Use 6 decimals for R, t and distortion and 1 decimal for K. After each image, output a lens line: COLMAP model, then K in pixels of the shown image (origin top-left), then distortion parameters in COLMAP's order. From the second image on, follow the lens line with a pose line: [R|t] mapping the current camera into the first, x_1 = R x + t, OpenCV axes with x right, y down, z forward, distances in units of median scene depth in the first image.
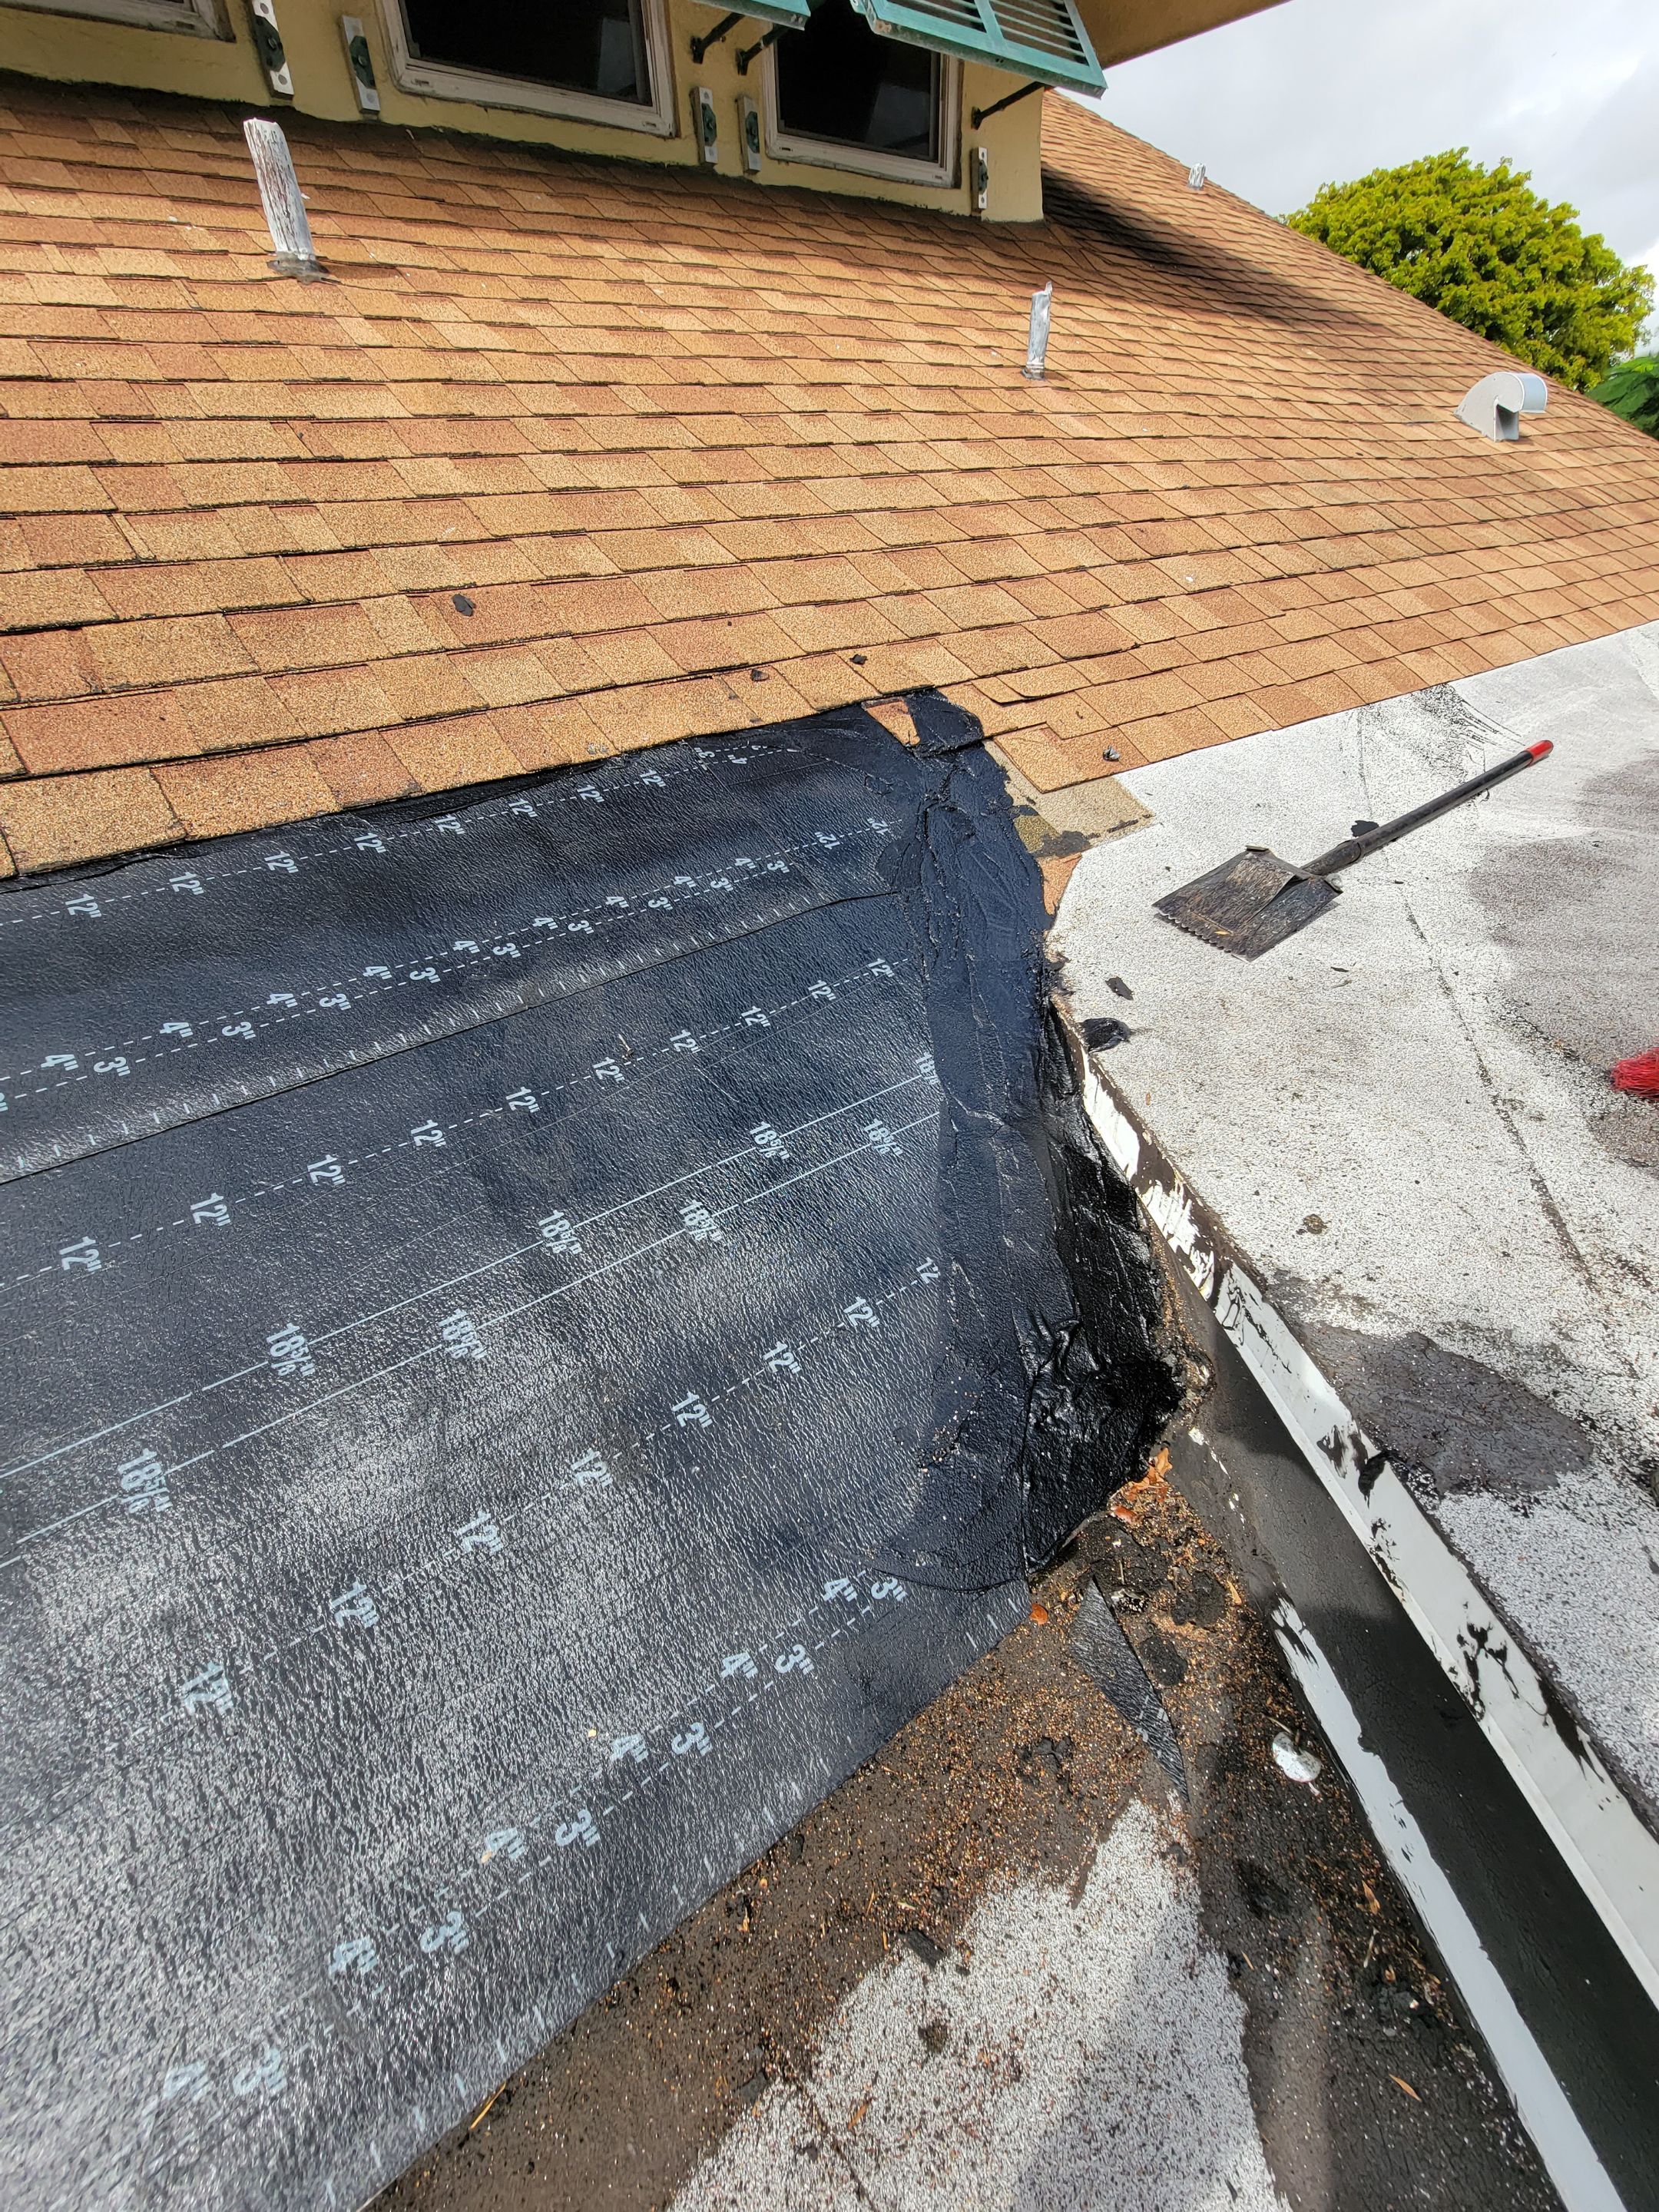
lens RADIAL K [[907.9, 0, 836.2], [0, 907.9, 1088.4], [0, 0, 1]] dist [-0.001789, -0.001522]
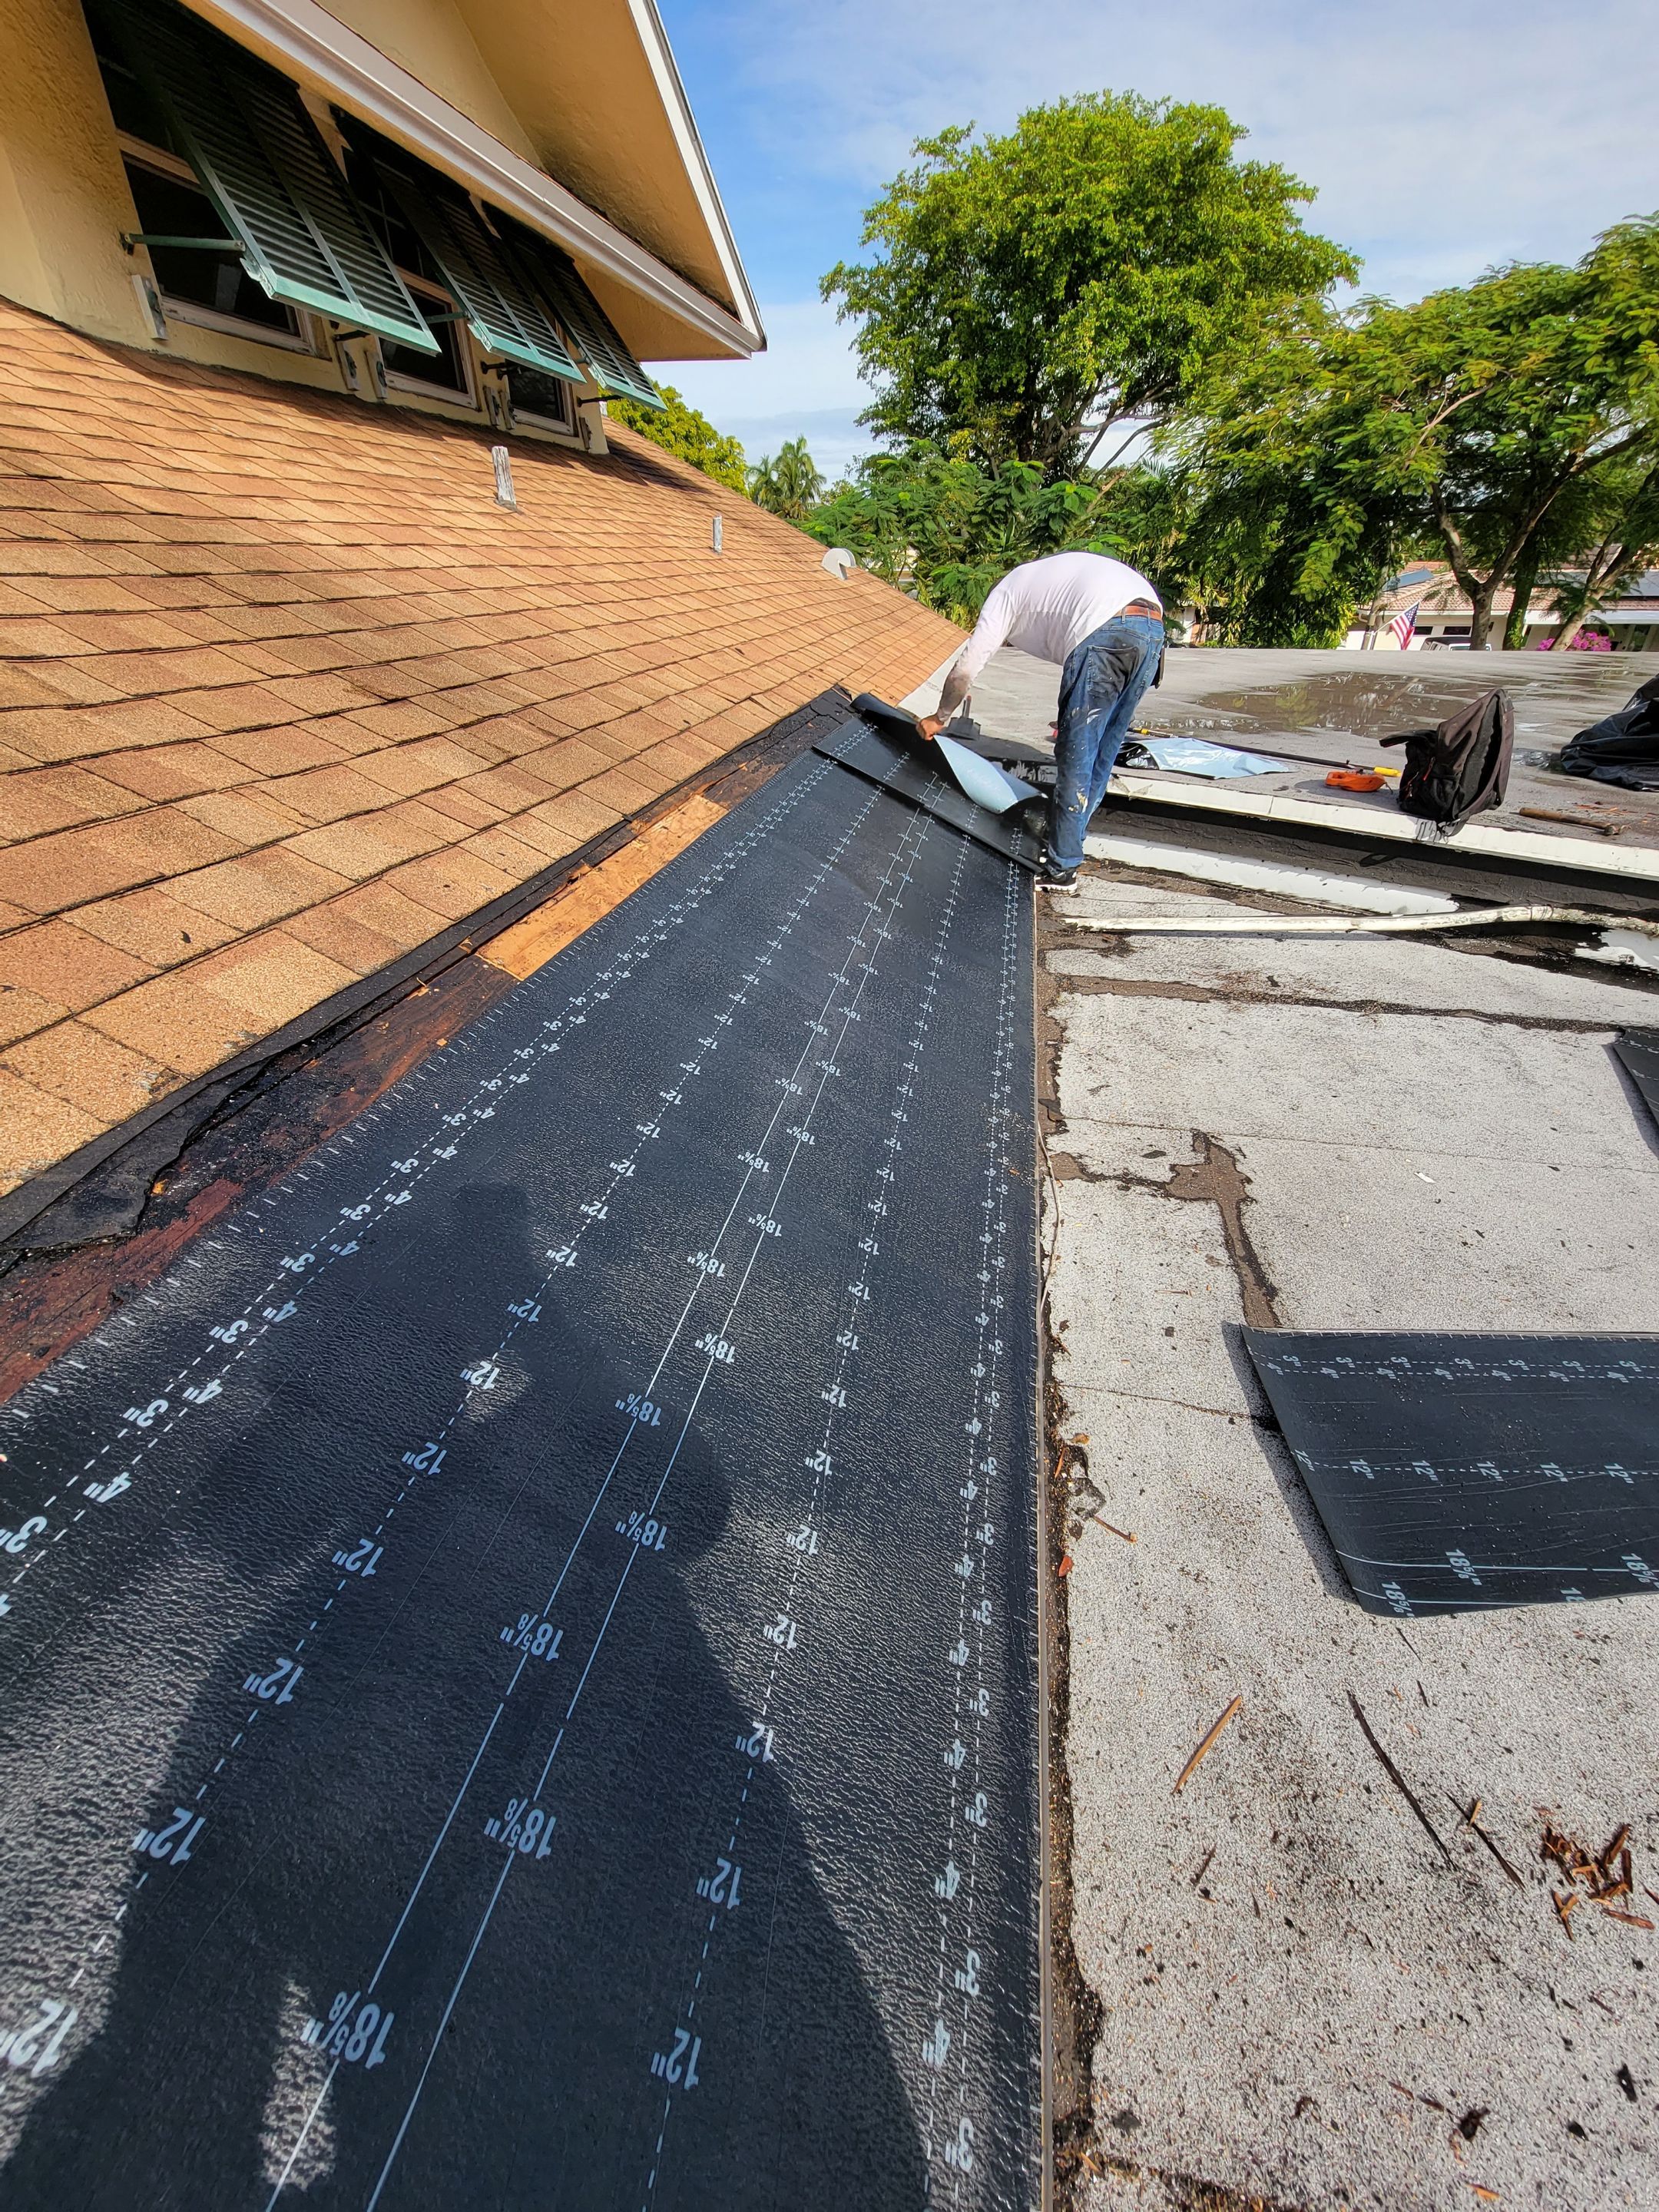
lens RADIAL K [[907.9, 0, 828.3], [0, 907.9, 1098.3], [0, 0, 1]] dist [-0.001789, -0.001522]
pose [[0.758334, -0.305589, 0.575799, -1.079383], [0.343391, 0.938084, 0.045612, 0.355872], [-0.554086, 0.163135, 0.816318, -0.594148]]
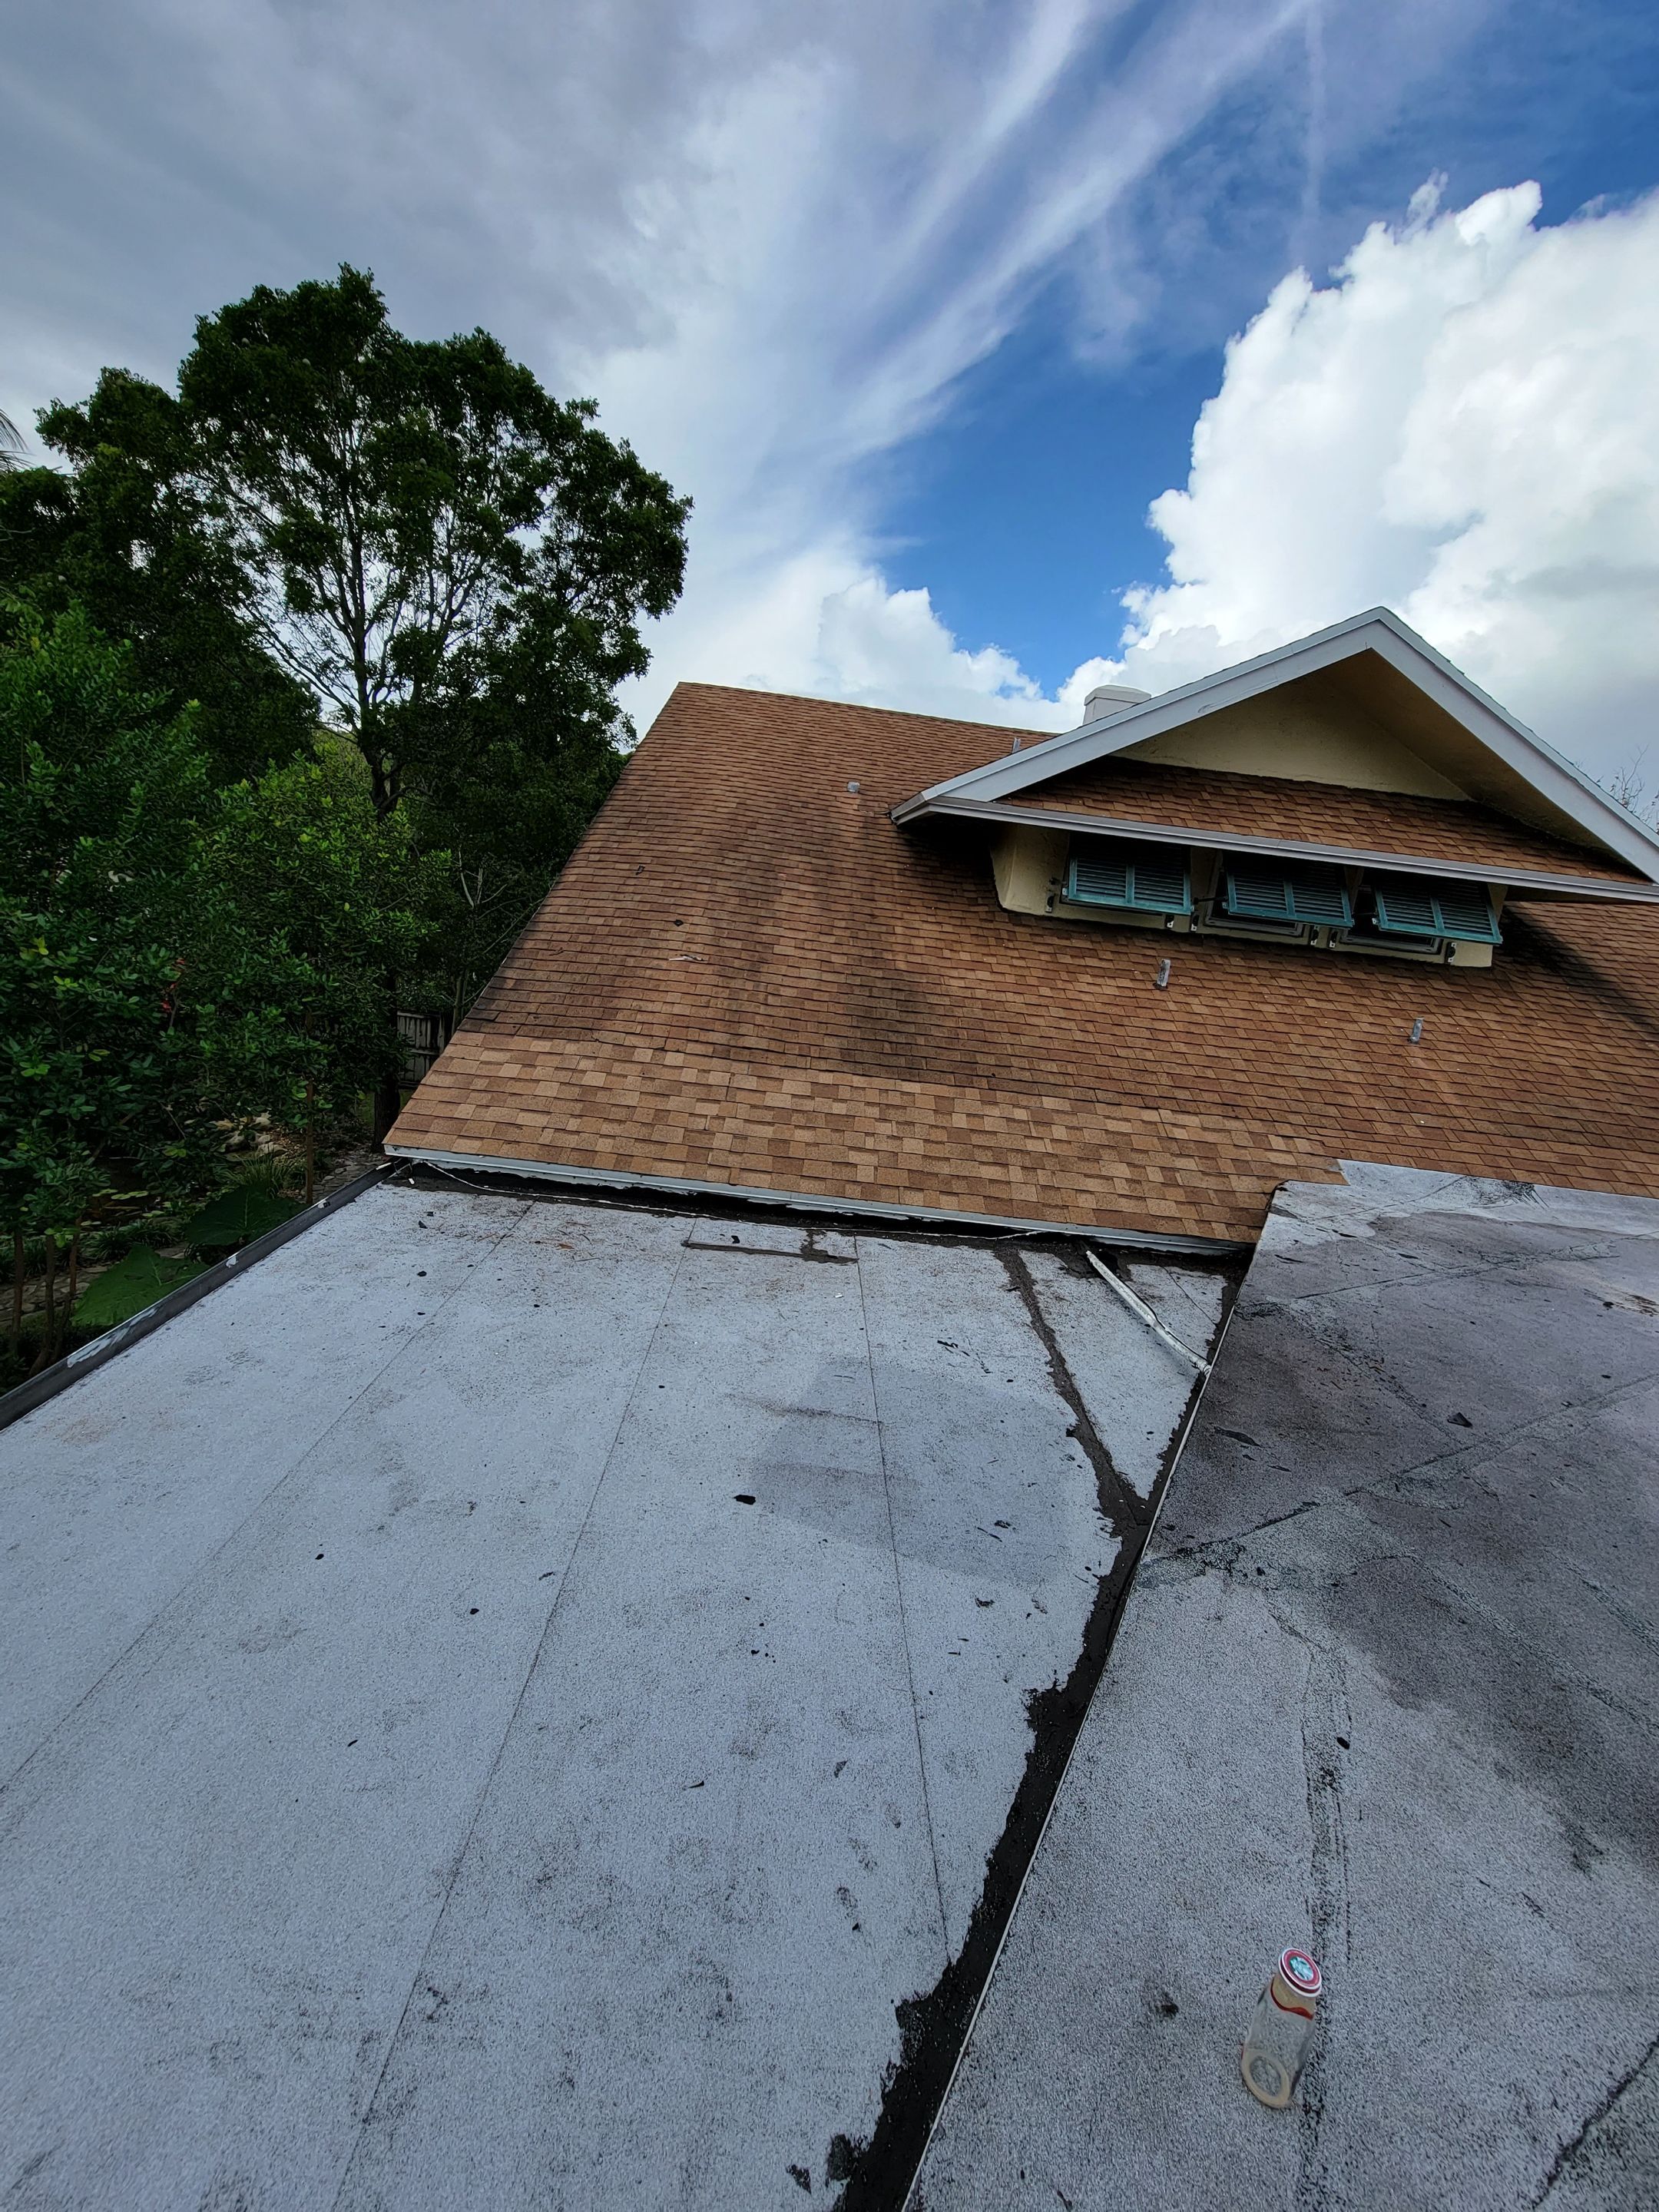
lens RADIAL K [[907.9, 0, 817.8], [0, 907.9, 1112.6], [0, 0, 1]] dist [-0.001789, -0.001522]
pose [[0.777289, 0.264249, -0.570959, 0.394331], [-0.458349, 0.859508, -0.226191, 0.698775], [0.430972, 0.437514, 0.789205, -1.562456]]
